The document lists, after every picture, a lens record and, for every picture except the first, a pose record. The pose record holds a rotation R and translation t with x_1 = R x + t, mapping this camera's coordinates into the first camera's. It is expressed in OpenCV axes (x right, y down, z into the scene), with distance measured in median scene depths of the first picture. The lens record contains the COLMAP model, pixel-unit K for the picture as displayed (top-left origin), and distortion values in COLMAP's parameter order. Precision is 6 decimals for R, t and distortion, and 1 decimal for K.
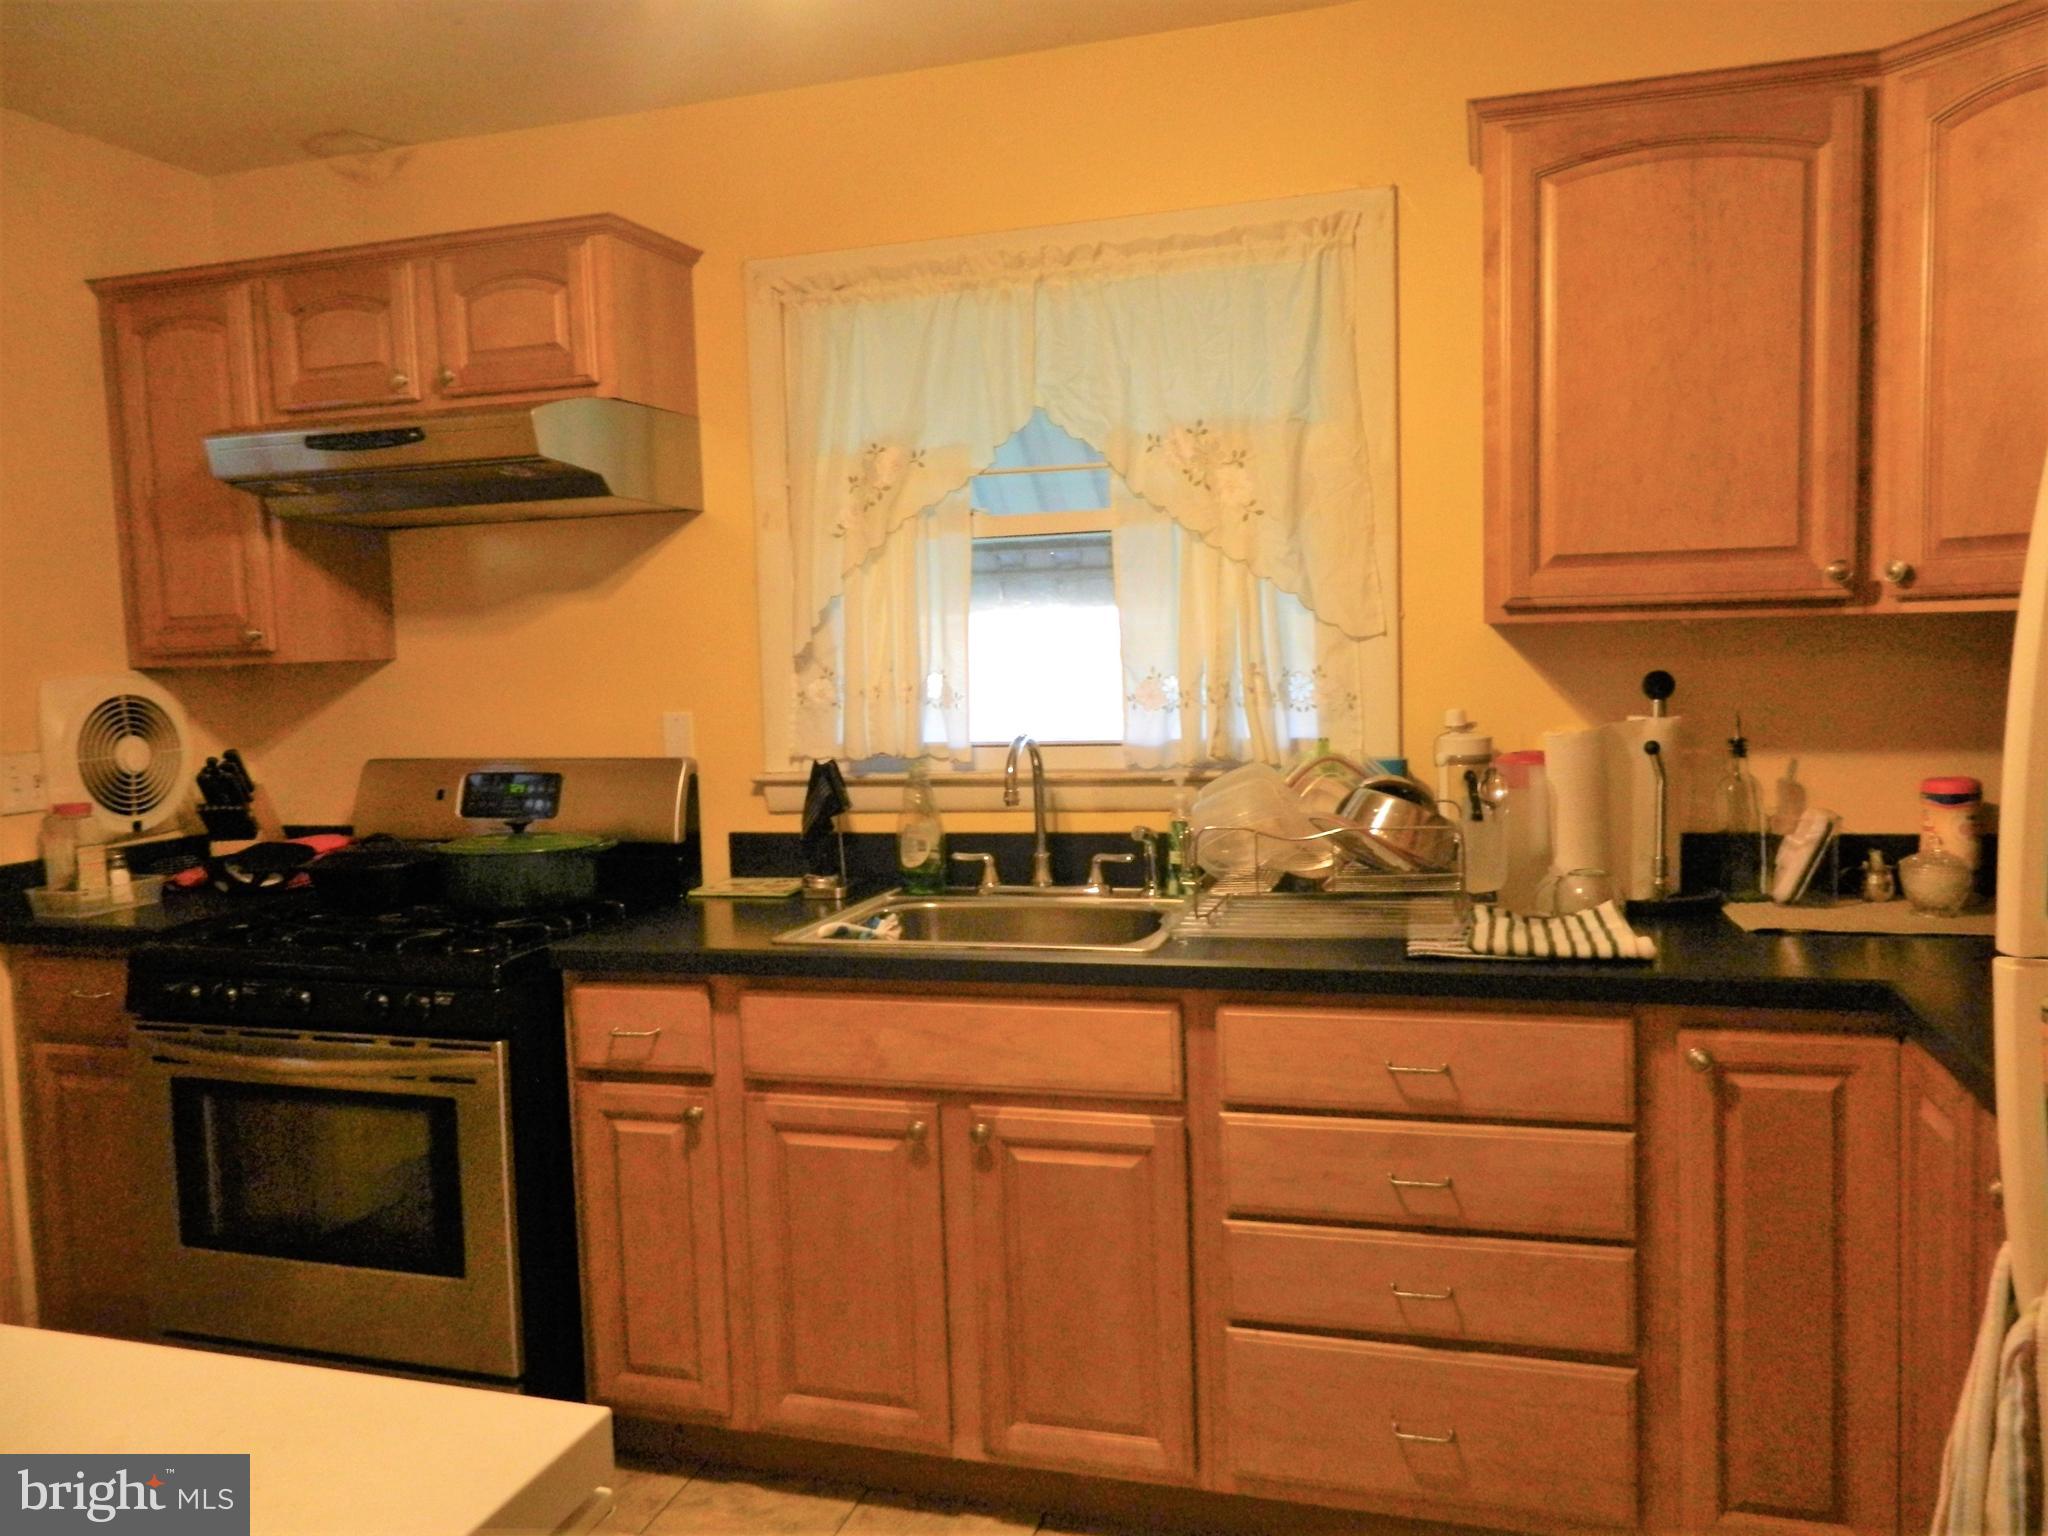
lens RADIAL K [[1500.4, 0, 1024.0], [0, 1500.4, 768.0], [0, 0, 1]] dist [0.002712, -0.001170]
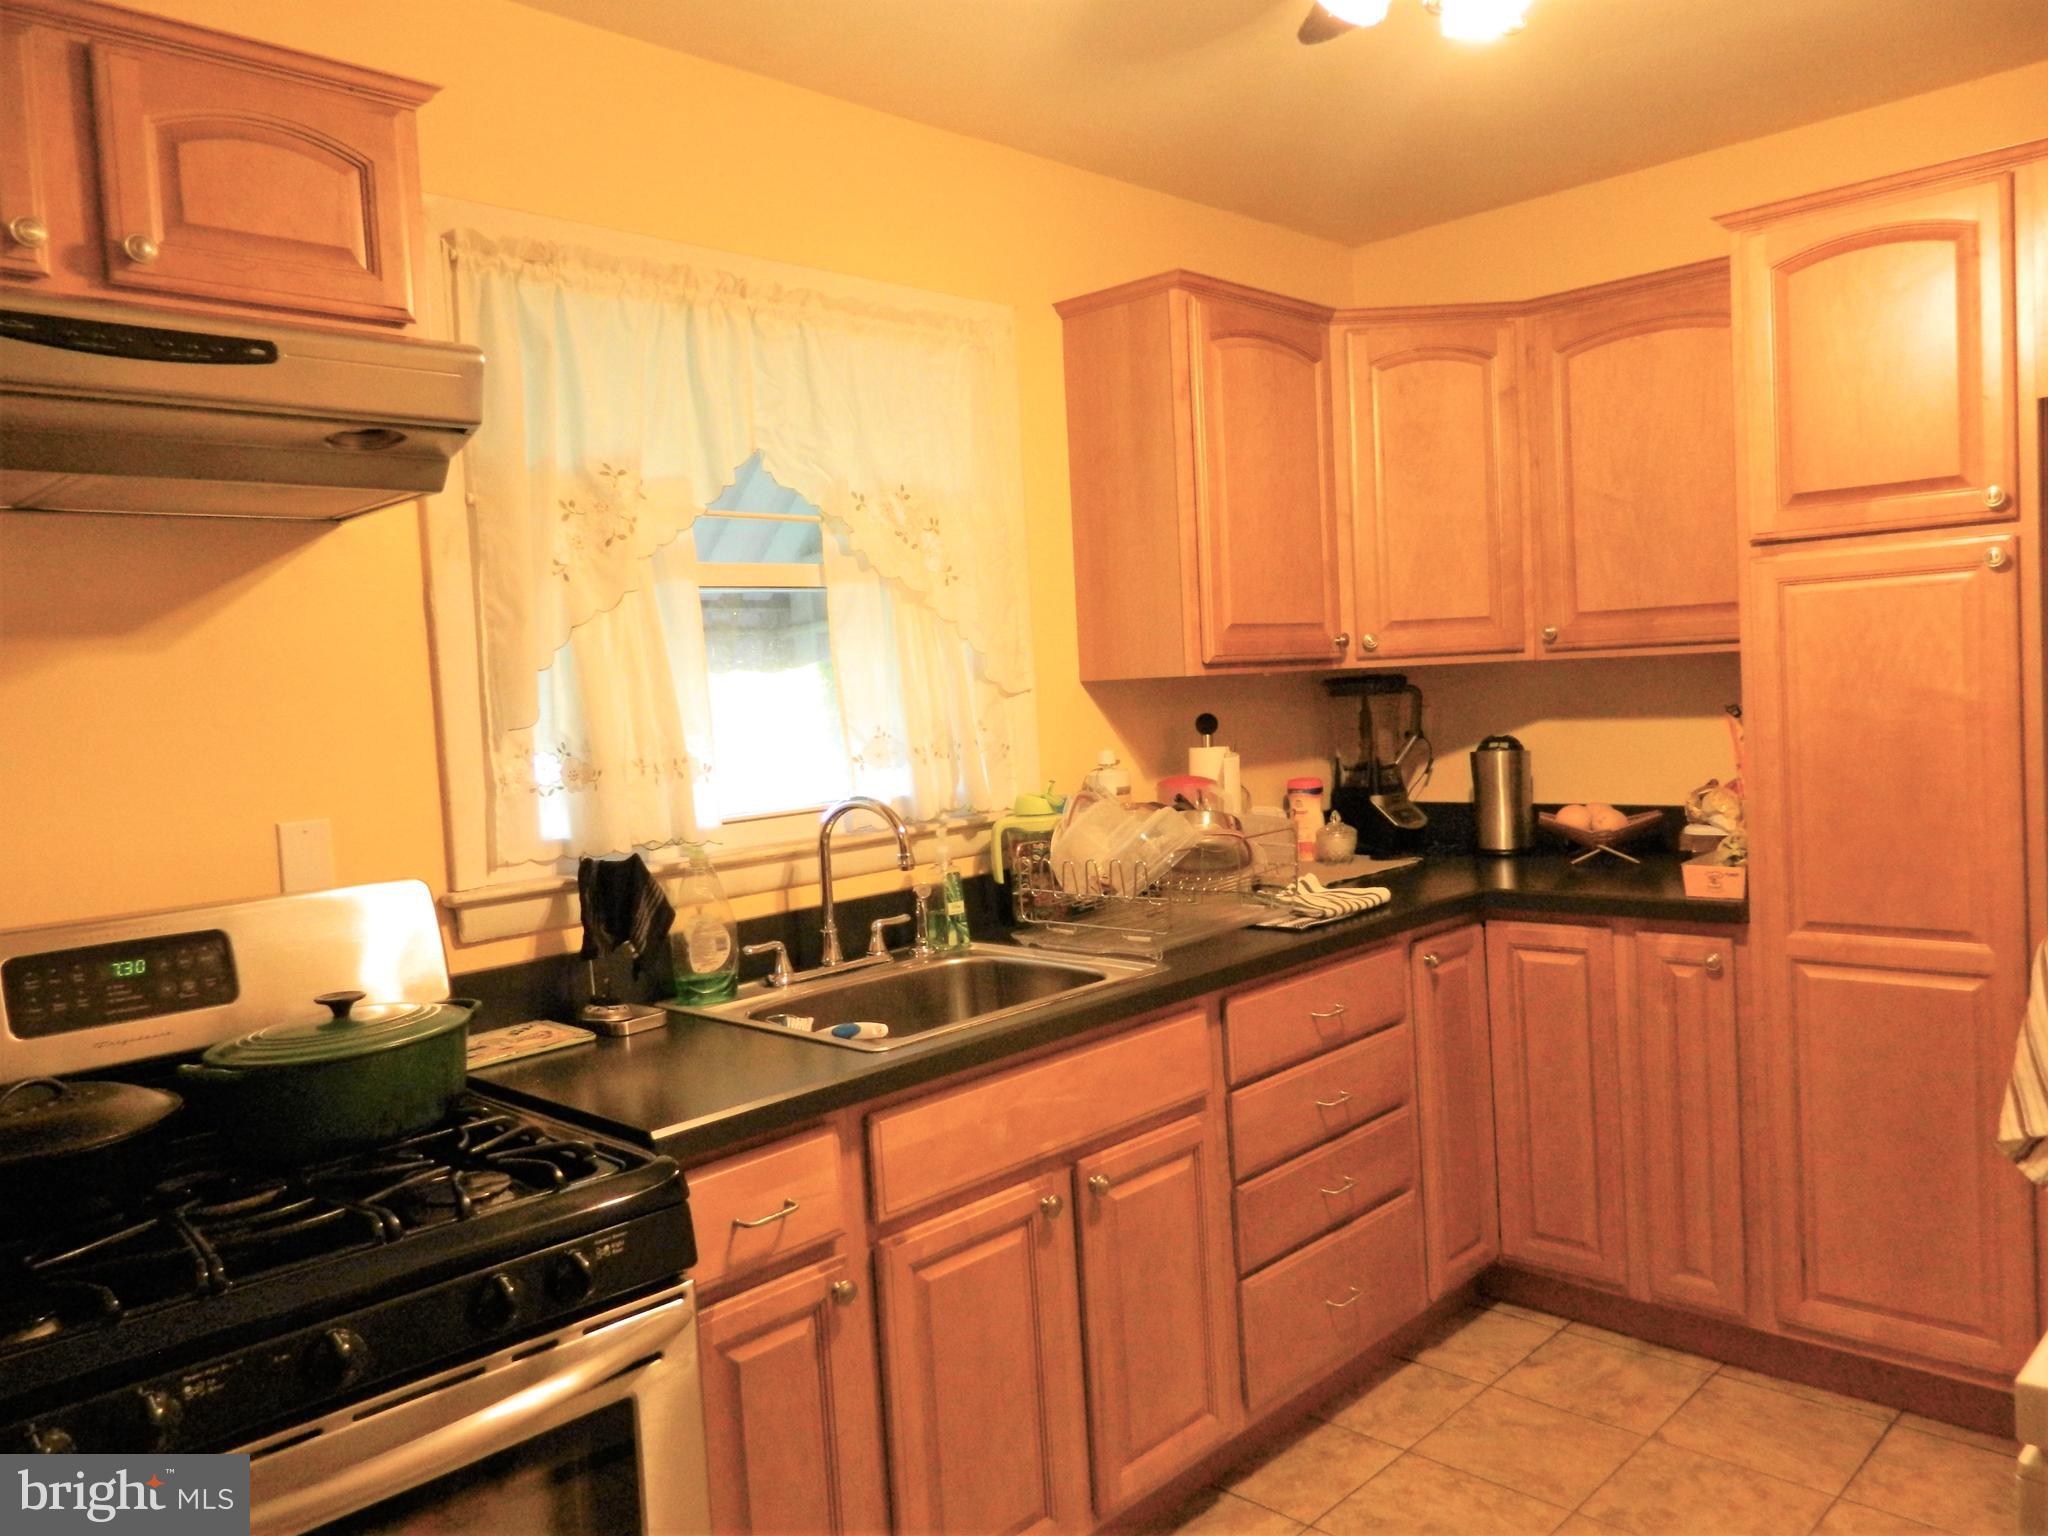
lens RADIAL K [[1500.4, 0, 1024.0], [0, 1500.4, 768.0], [0, 0, 1]] dist [0.002712, -0.001170]
pose [[0.468608, -0.046830, 0.882164, -0.765839], [0.113401, 0.993521, -0.007498, -0.021978], [-0.876097, 0.103552, 0.470883, 0.464549]]
